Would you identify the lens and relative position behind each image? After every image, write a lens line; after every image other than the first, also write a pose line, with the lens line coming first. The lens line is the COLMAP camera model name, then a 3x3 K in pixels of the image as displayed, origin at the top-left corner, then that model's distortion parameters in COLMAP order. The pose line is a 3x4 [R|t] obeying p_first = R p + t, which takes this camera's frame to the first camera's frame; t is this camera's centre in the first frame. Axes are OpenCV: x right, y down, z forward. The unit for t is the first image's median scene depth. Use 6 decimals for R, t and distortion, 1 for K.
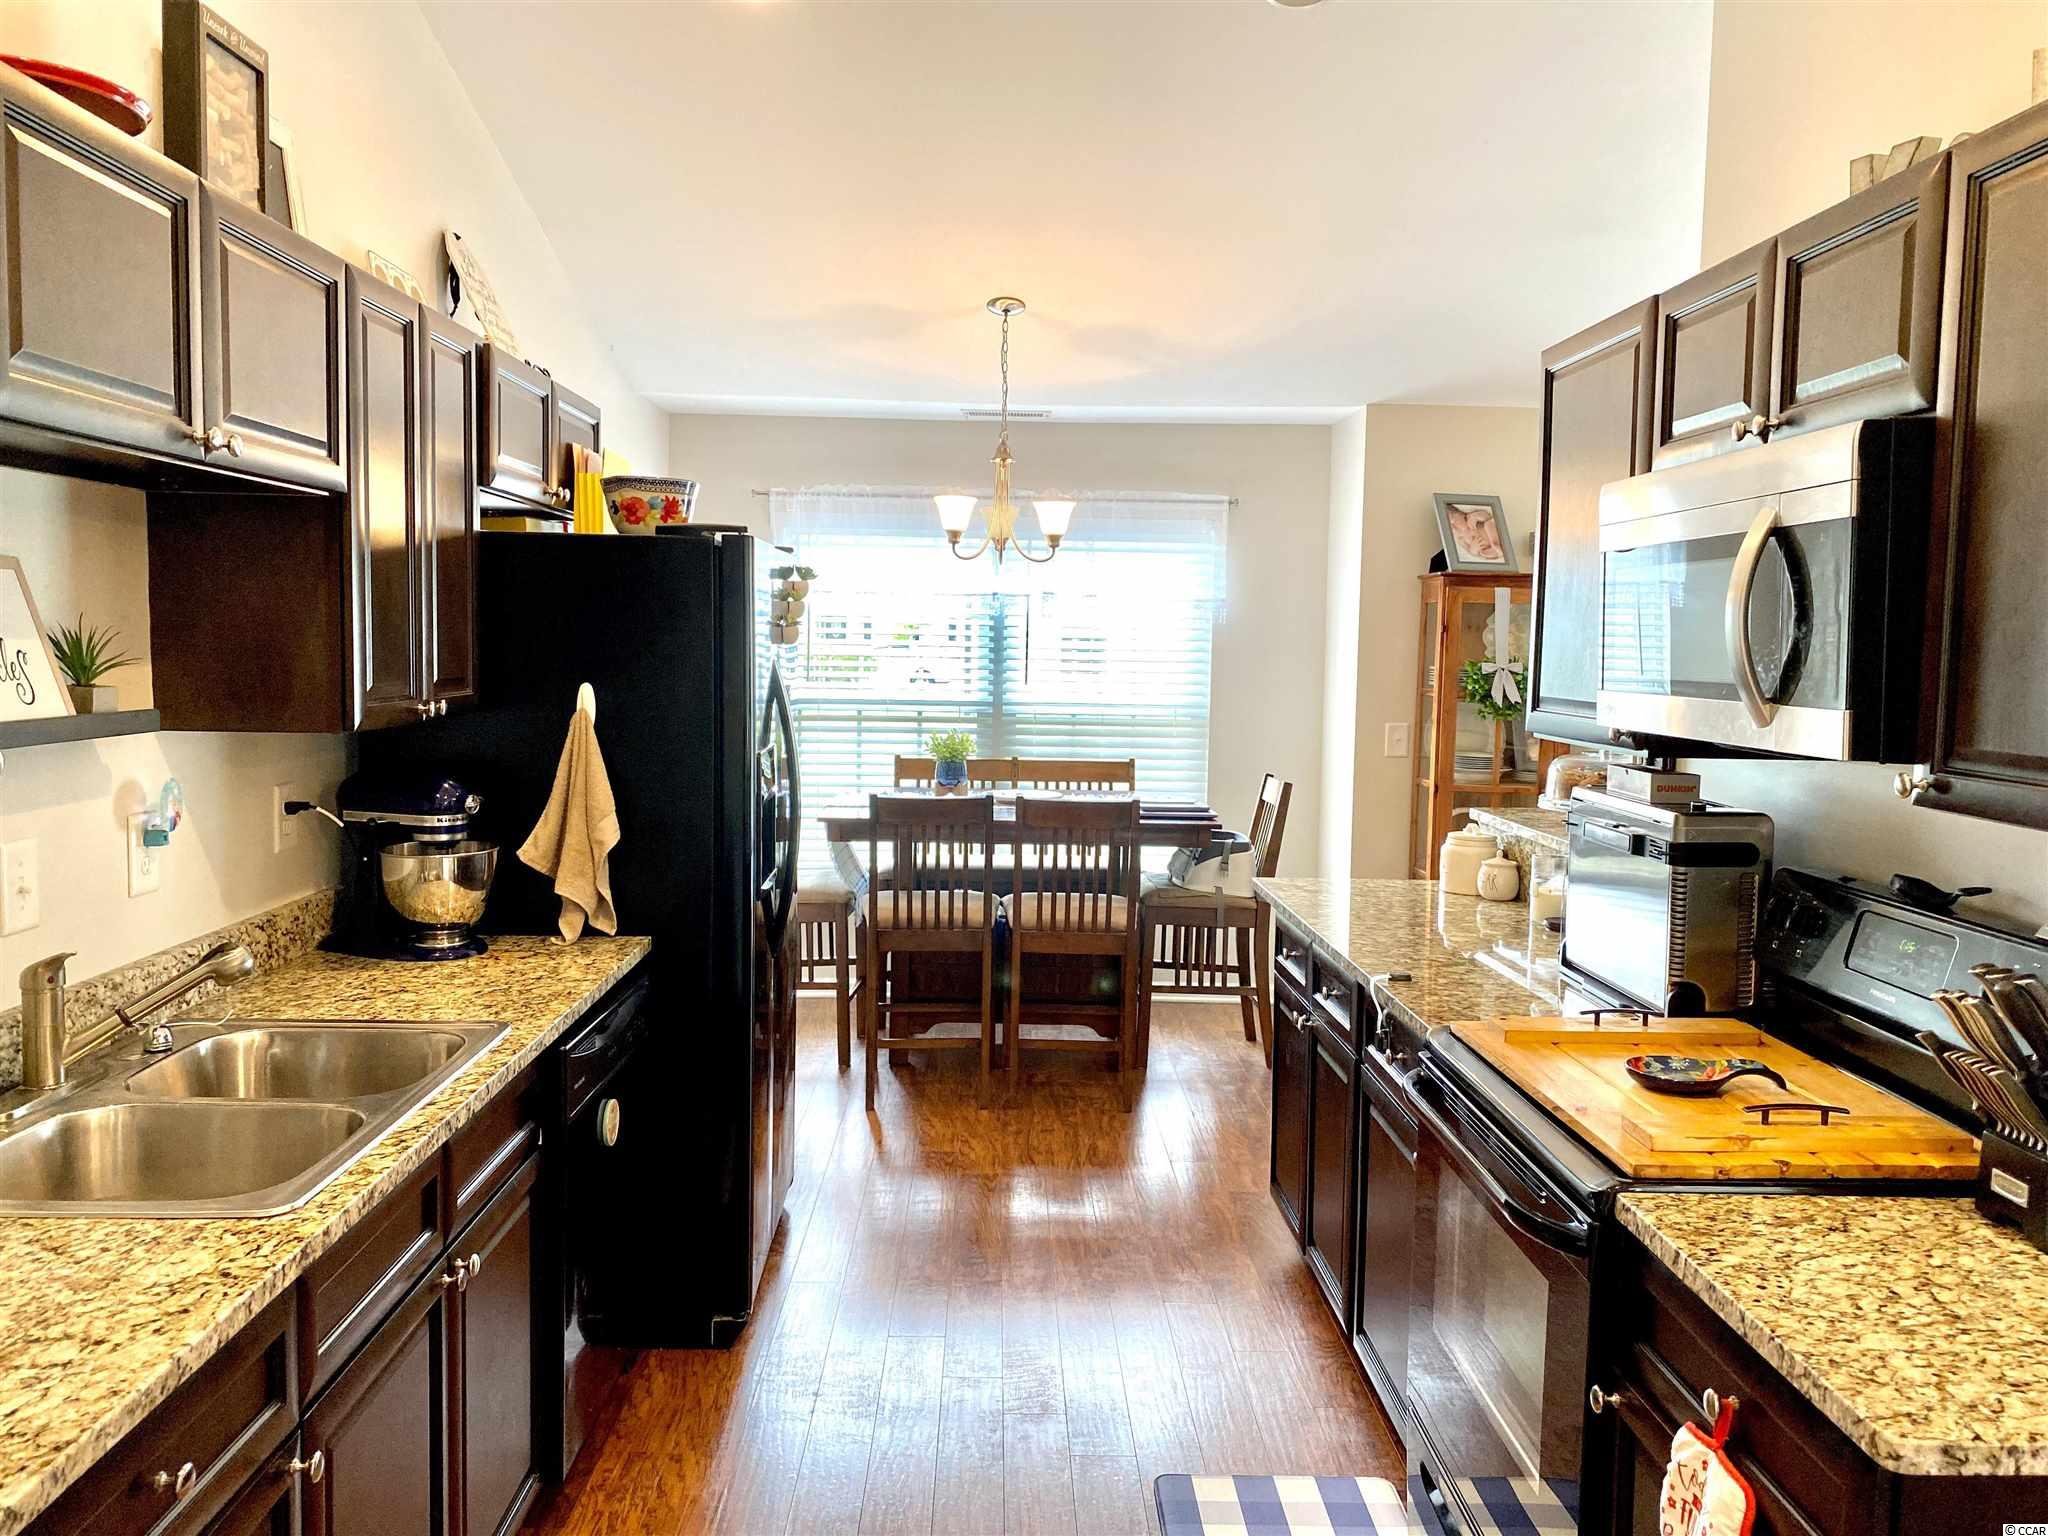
lens RADIAL K [[1576.5, 0, 1020.6], [0, 1576.5, 763.4], [0, 0, 1]] dist [0.038362, -0.040205]
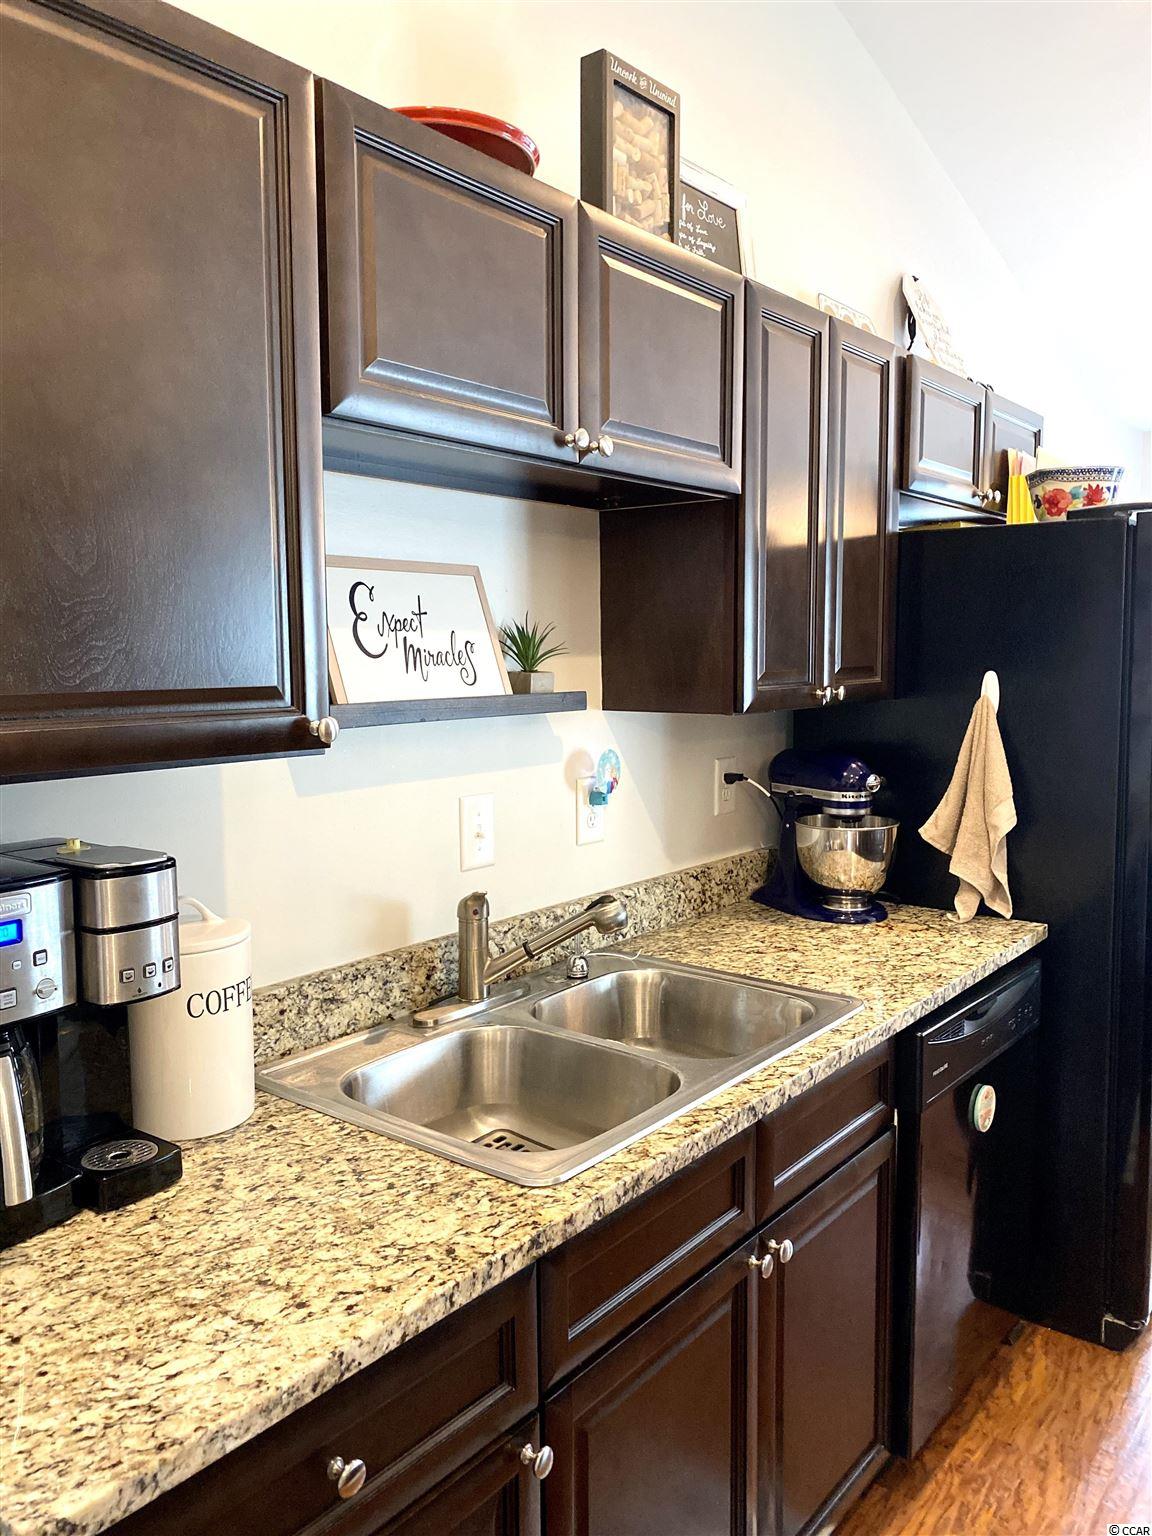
lens RADIAL K [[1182.3, 0, 574.3], [0, 1182.3, 755.2], [0, 0, 1]] dist [0.038362, -0.040205]
pose [[0.771869, 0.039025, -0.634583, 0.011681], [-0.034003, 0.999220, 0.020090, -0.003268], [0.634872, 0.006071, 0.772593, 0.297386]]
